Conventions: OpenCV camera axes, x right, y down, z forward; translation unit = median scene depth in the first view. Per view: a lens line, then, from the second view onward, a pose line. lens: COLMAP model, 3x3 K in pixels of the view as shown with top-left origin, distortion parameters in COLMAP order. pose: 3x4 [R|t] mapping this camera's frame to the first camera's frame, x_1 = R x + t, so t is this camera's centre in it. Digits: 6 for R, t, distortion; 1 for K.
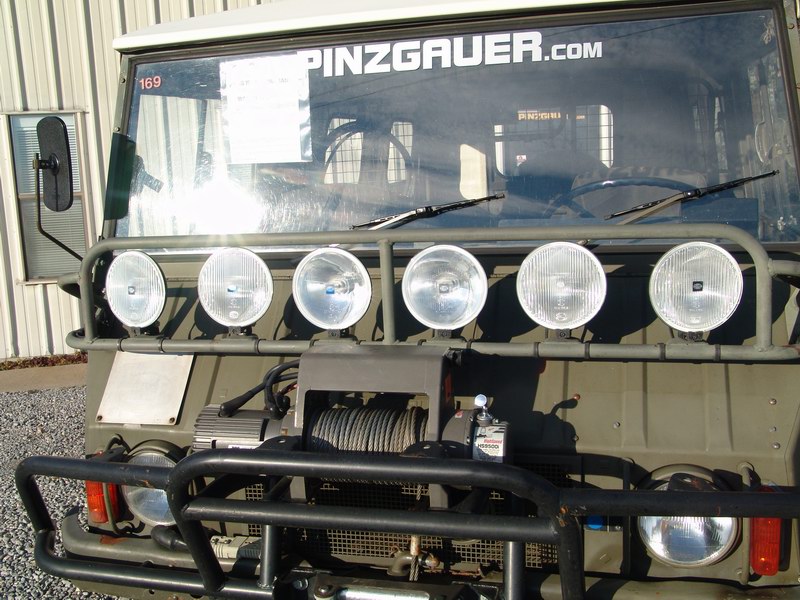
lens RADIAL K [[845.7, 0, 400.0], [0, 845.7, 300.0], [0, 0, 1]] dist [-0.113706, 0.225096]
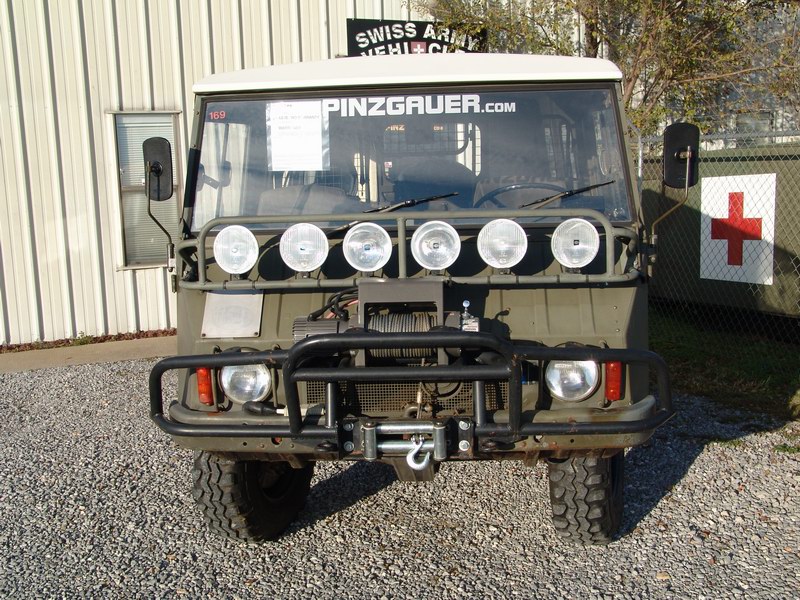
lens RADIAL K [[889.7, 0, 400.0], [0, 889.7, 300.0], [0, 0, 1]] dist [-0.077053, 0.032282]
pose [[0.980540, -0.011270, 0.195996, -0.334874], [0.013521, 0.999857, -0.010153, 0.101392], [-0.195854, 0.012605, 0.980552, -0.686541]]
